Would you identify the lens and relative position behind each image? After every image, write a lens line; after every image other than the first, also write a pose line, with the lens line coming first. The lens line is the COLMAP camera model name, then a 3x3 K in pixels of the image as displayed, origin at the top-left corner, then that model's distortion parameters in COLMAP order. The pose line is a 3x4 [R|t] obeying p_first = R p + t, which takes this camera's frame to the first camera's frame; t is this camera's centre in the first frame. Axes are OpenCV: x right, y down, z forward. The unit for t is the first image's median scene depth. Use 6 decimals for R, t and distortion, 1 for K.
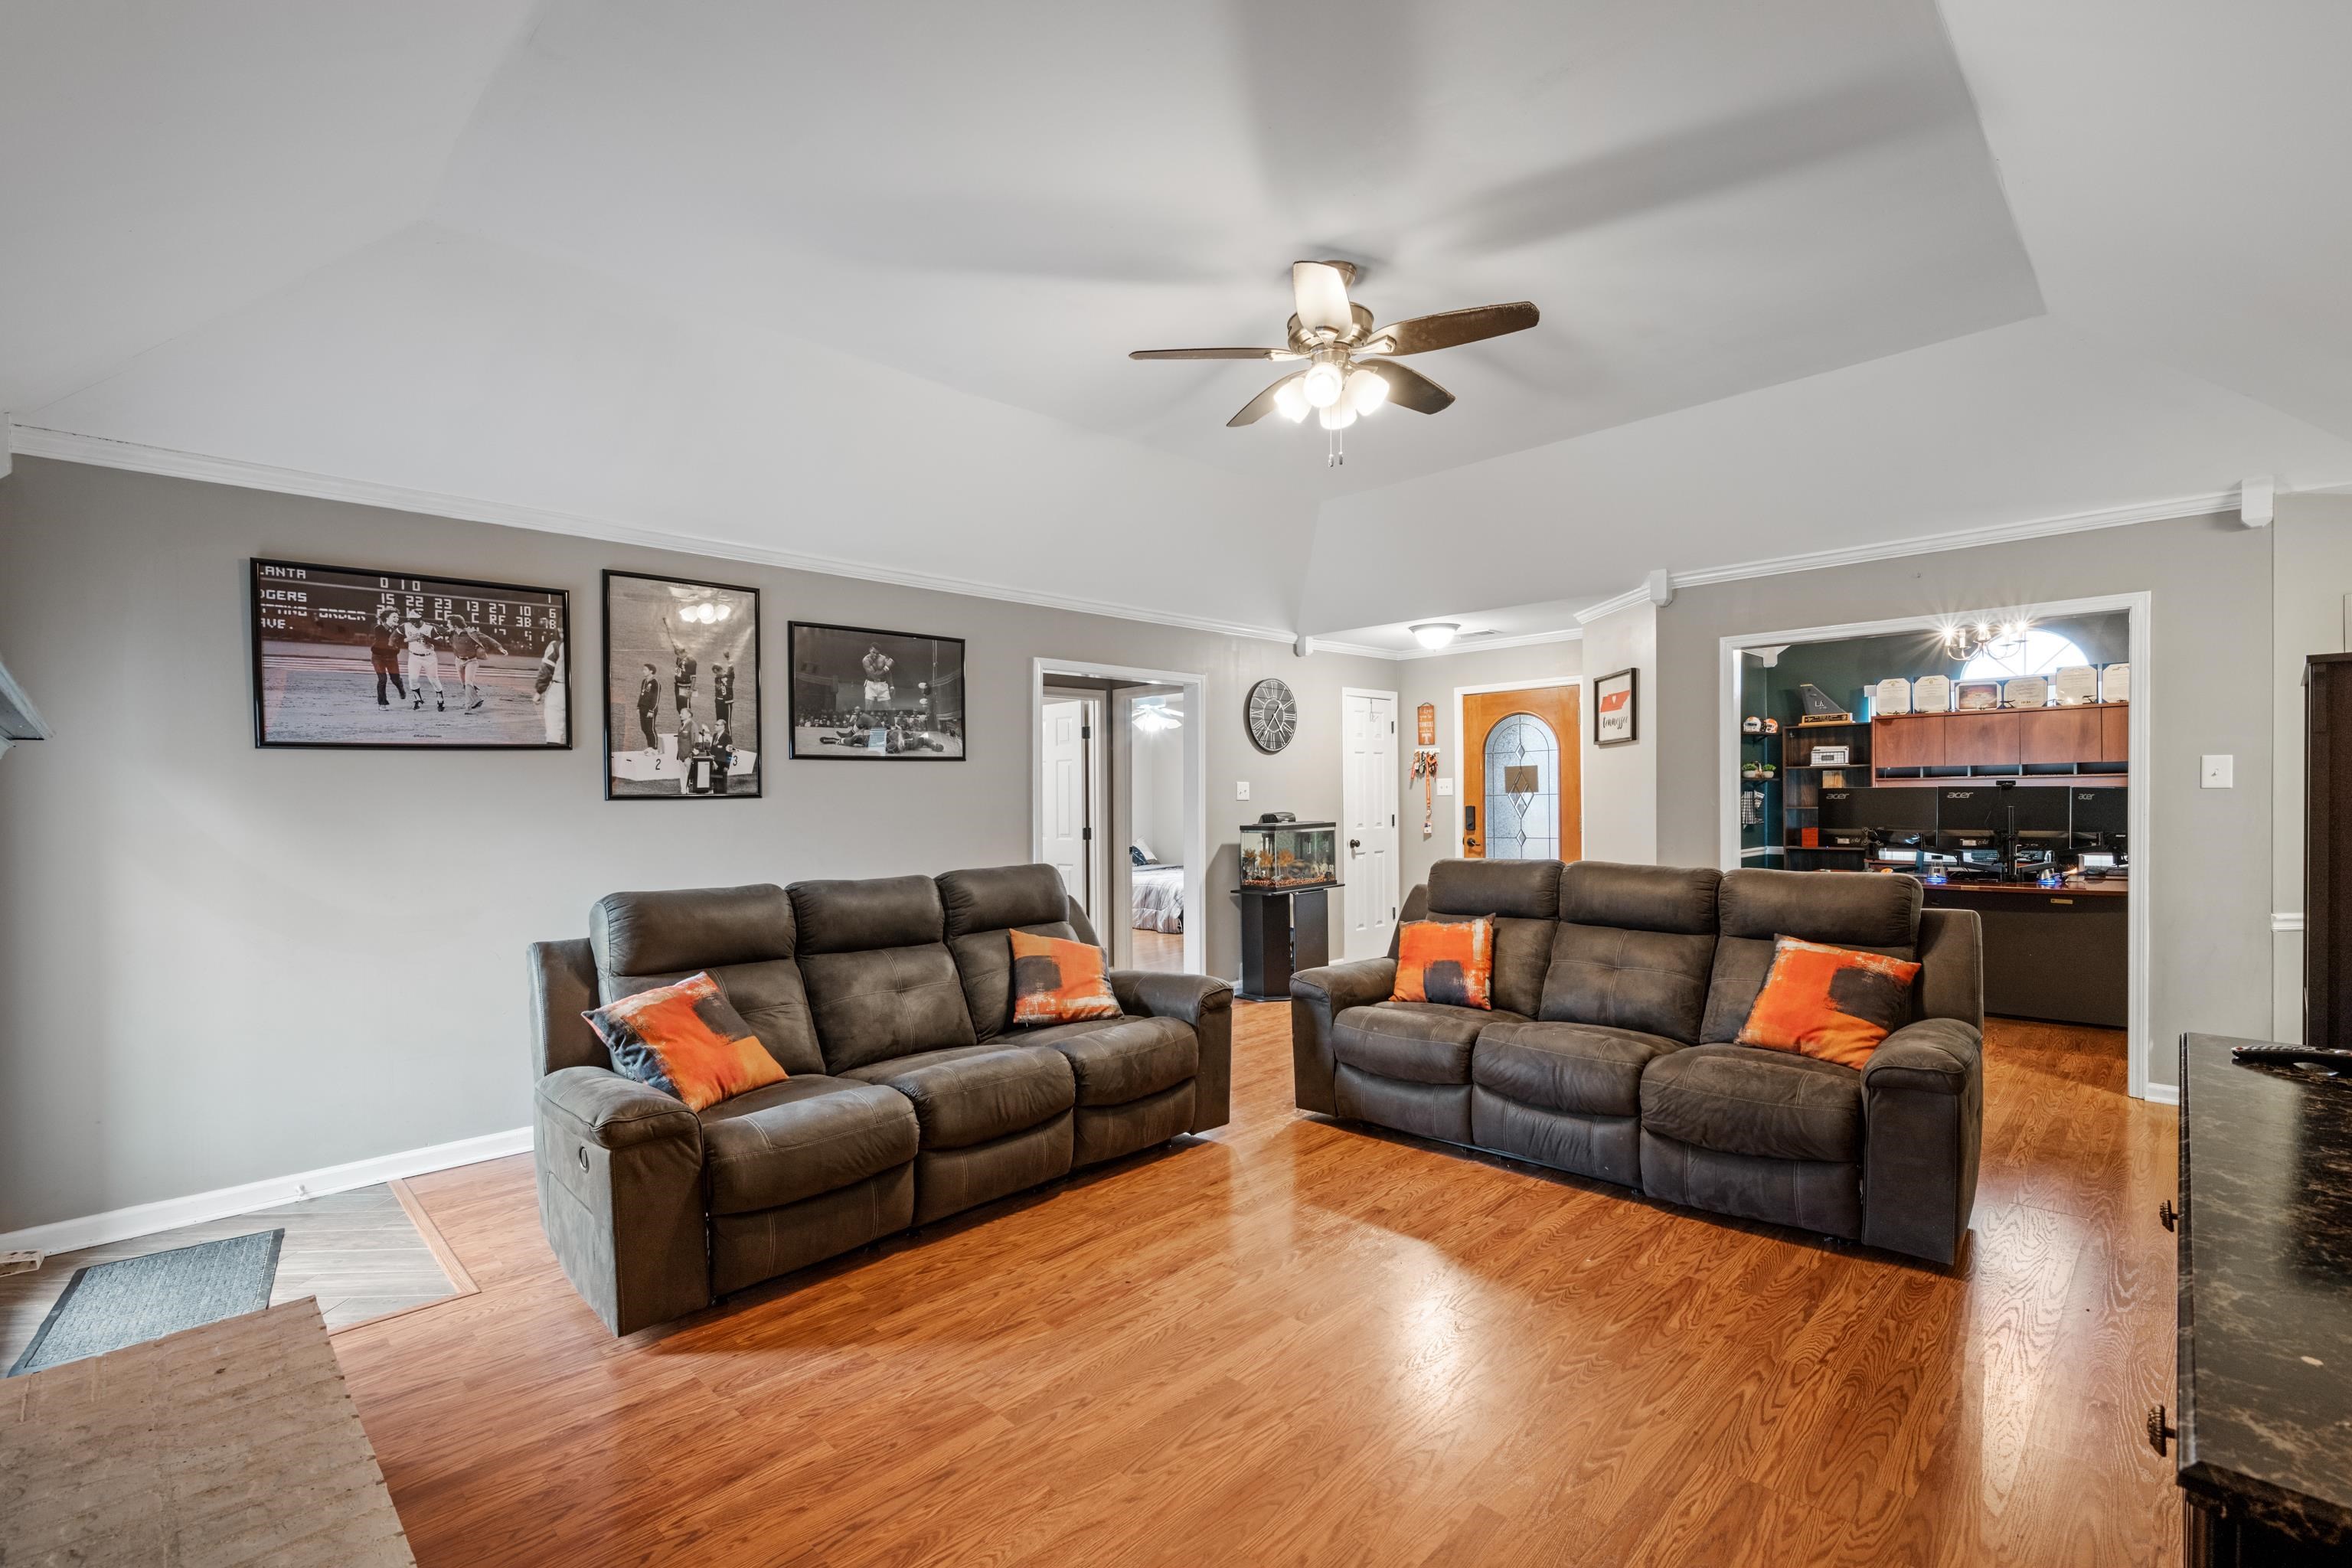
lens RADIAL K [[1049.3, 0, 1184.6], [0, 1049.3, 781.6], [0, 0, 1]] dist [-0.002533, 0.000098]
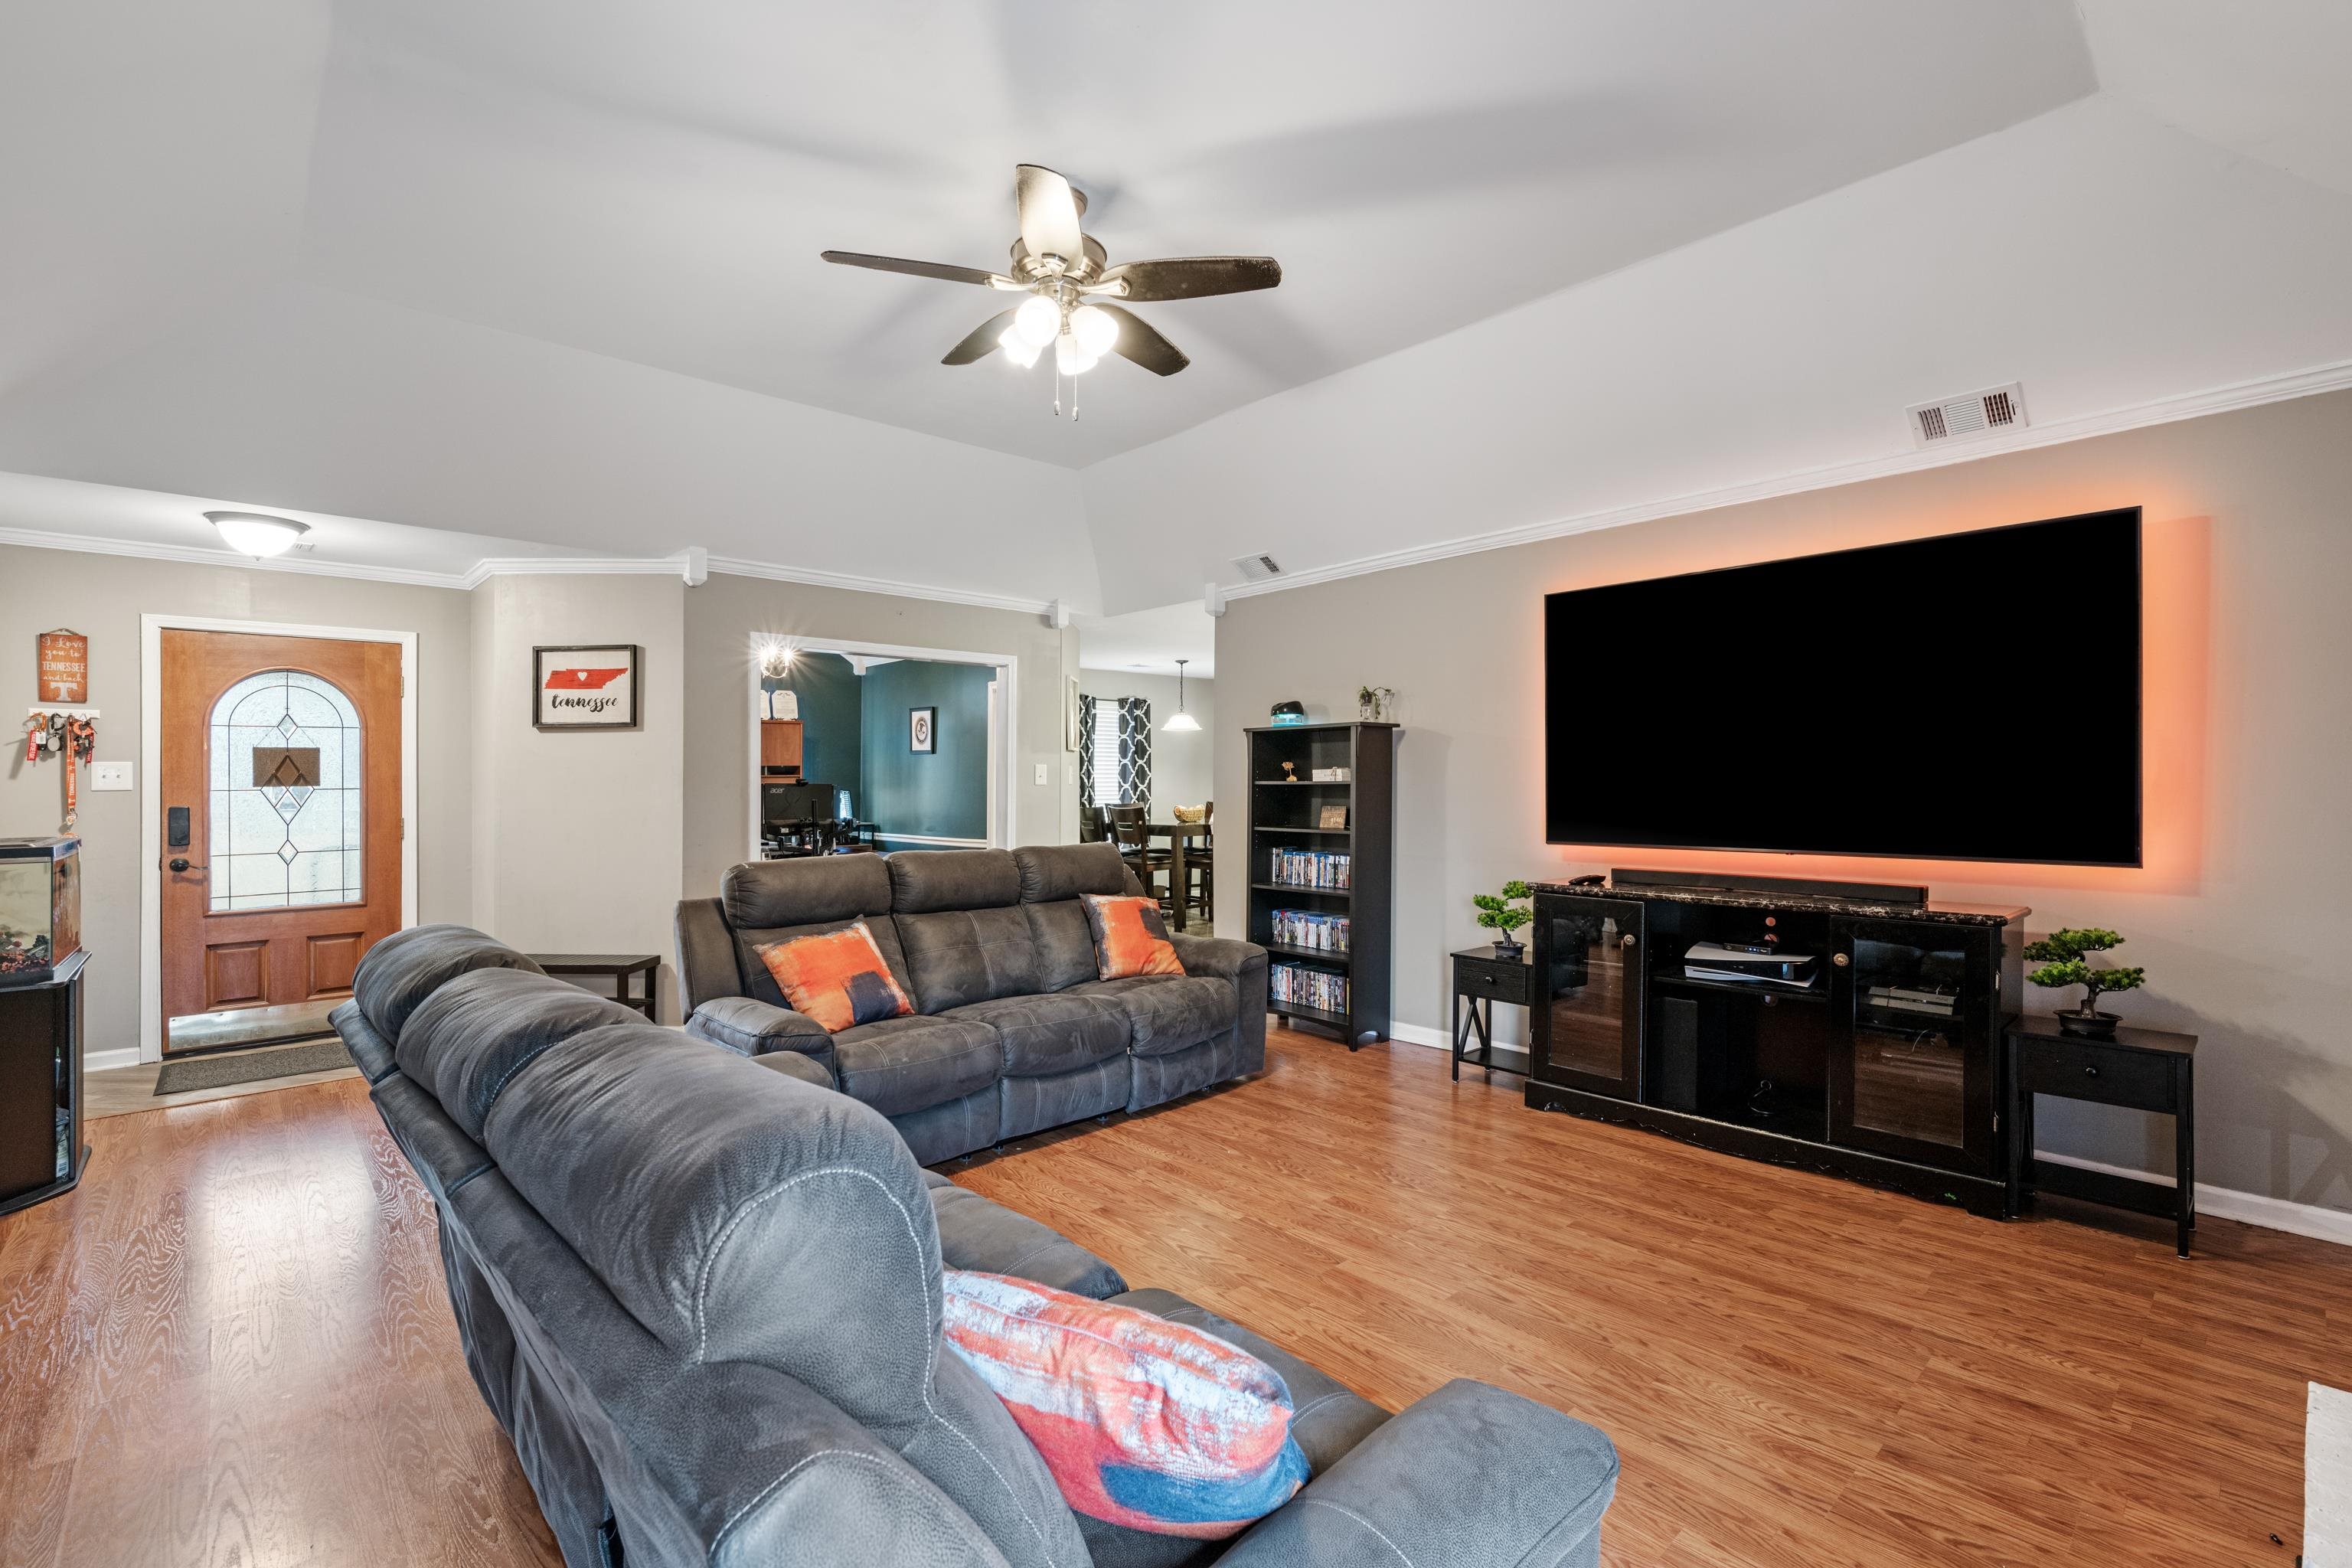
lens RADIAL K [[1049.3, 0, 1184.6], [0, 1049.3, 781.6], [0, 0, 1]] dist [-0.002533, 0.000098]
pose [[0.047042, 0.010157, 0.998841, -0.694172], [-0.010322, 0.999900, -0.009682, 0.016851], [-0.998840, -0.009854, 0.047142, 0.778574]]
